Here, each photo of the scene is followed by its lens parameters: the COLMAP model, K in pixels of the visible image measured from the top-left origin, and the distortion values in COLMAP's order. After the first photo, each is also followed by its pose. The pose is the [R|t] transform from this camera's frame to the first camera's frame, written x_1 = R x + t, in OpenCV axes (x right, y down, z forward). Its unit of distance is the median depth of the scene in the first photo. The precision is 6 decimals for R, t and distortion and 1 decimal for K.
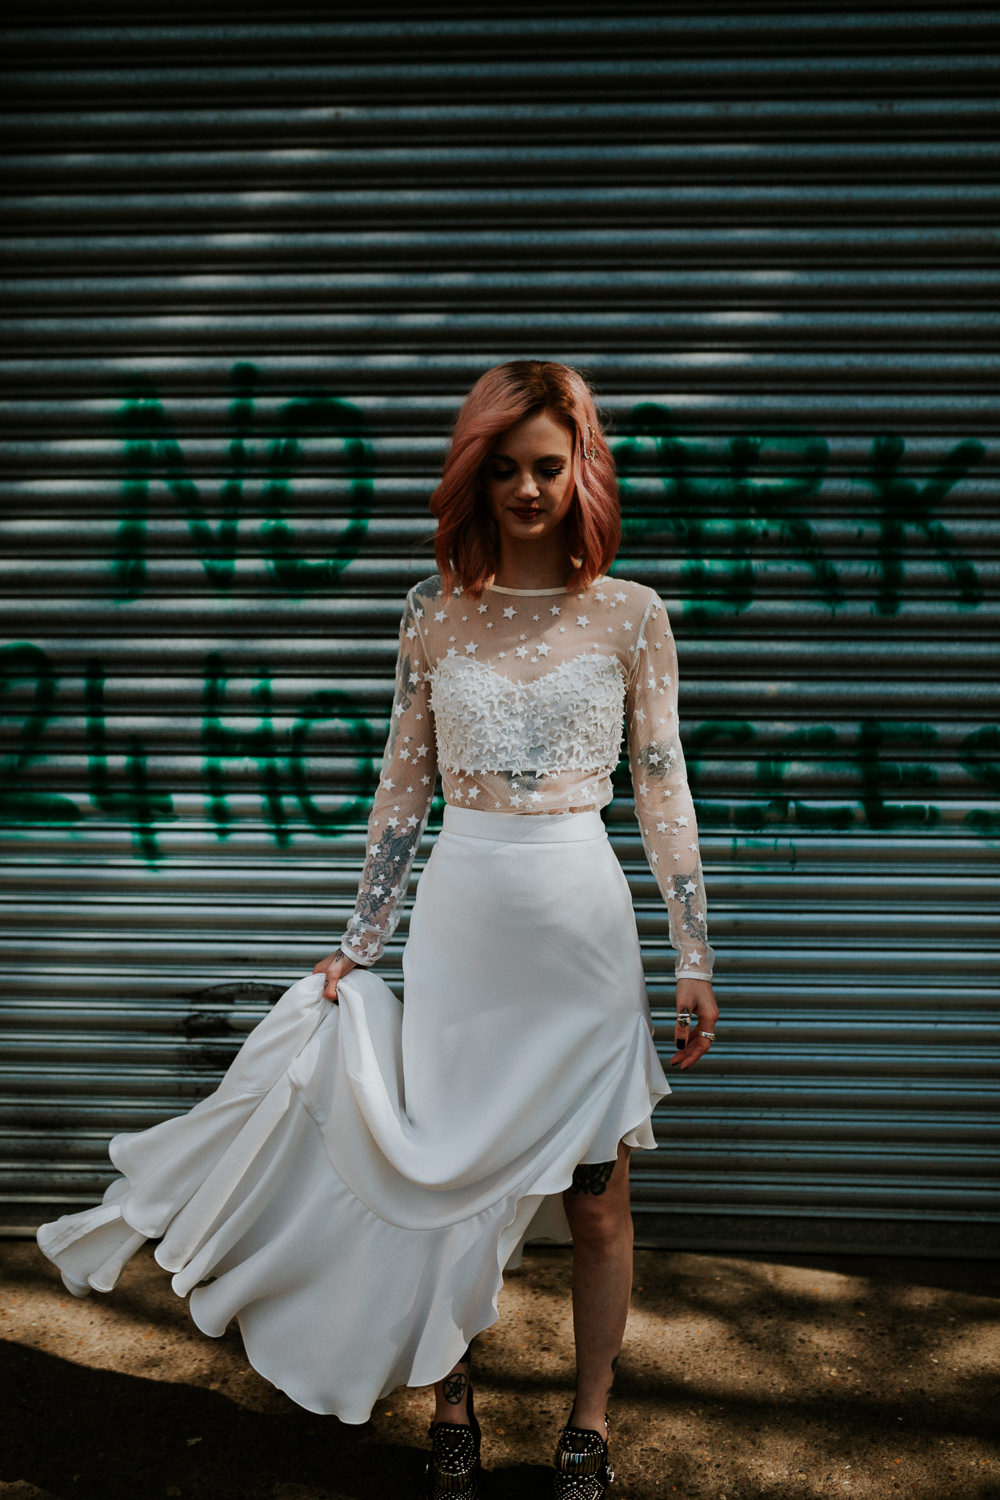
lens RADIAL K [[1445.4, 0, 502.8], [0, 1445.4, 750.8], [0, 0, 1]] dist [-0.023867, 0.000000]
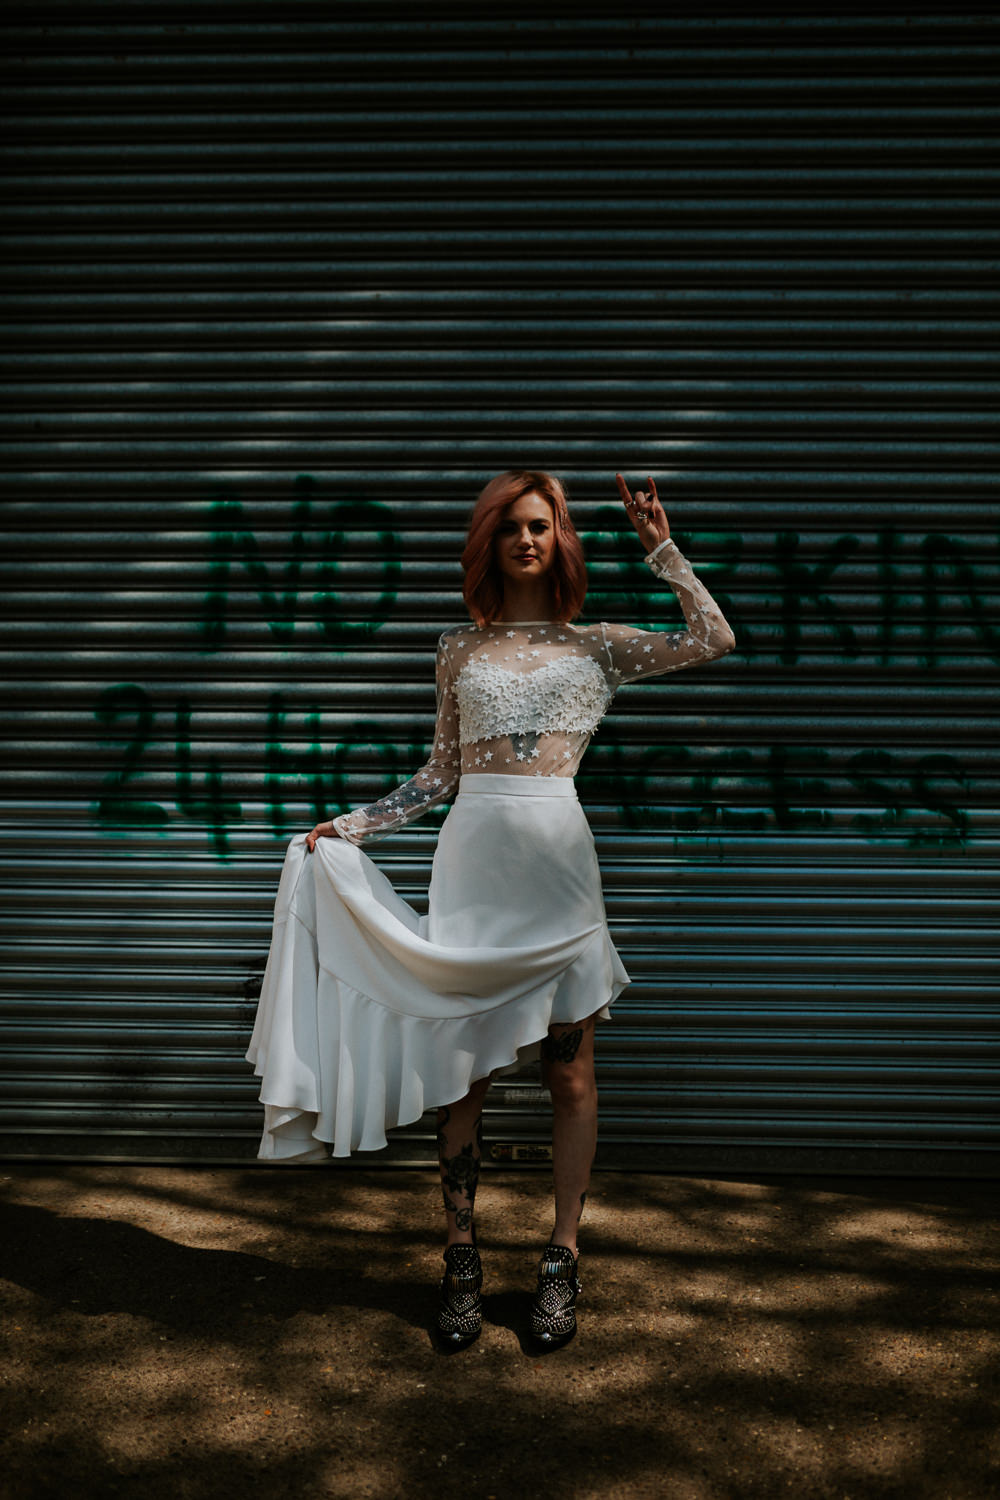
lens RADIAL K [[1445.4, 0, 507.4], [0, 1445.4, 748.6], [0, 0, 1]] dist [-0.023867, 0.000000]
pose [[0.999858, 0.004756, 0.016139, -0.012188], [-0.003089, 0.994799, -0.101811, 0.116253], [-0.016539, 0.101747, 0.994673, -0.300719]]
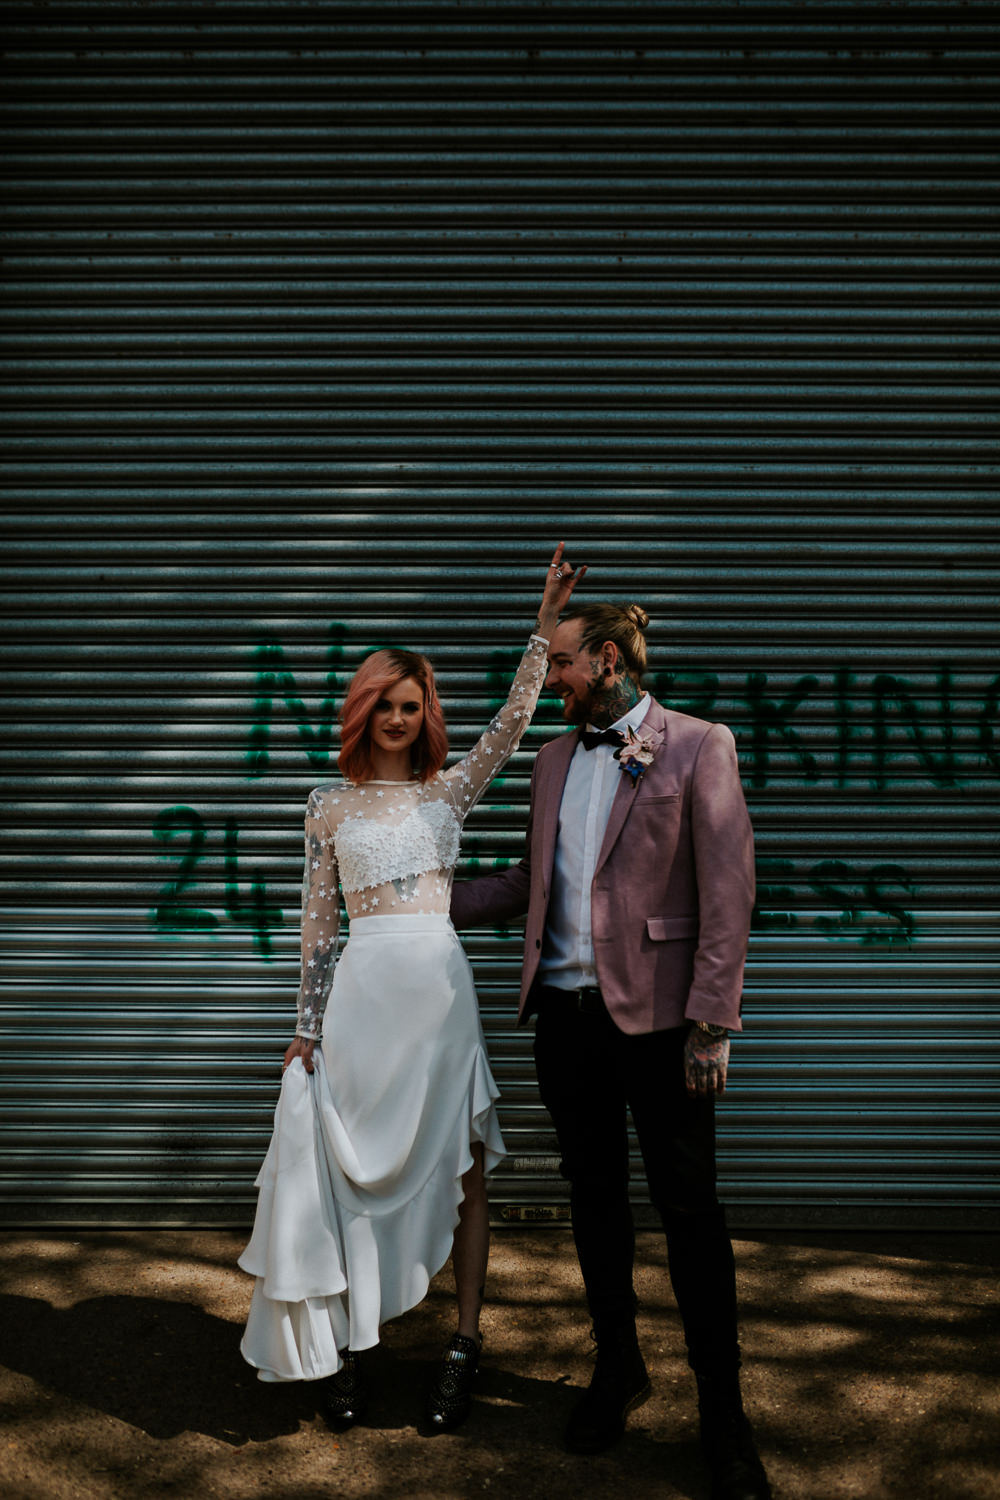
lens RADIAL K [[1445.4, 0, 500.2], [0, 1445.4, 751.6], [0, 0, 1]] dist [-0.023867, 0.000000]
pose [[0.998722, 0.001787, 0.050509, -0.083959], [0.004364, 0.992591, -0.121423, 0.051958], [-0.050352, 0.121488, 0.991315, -0.503799]]
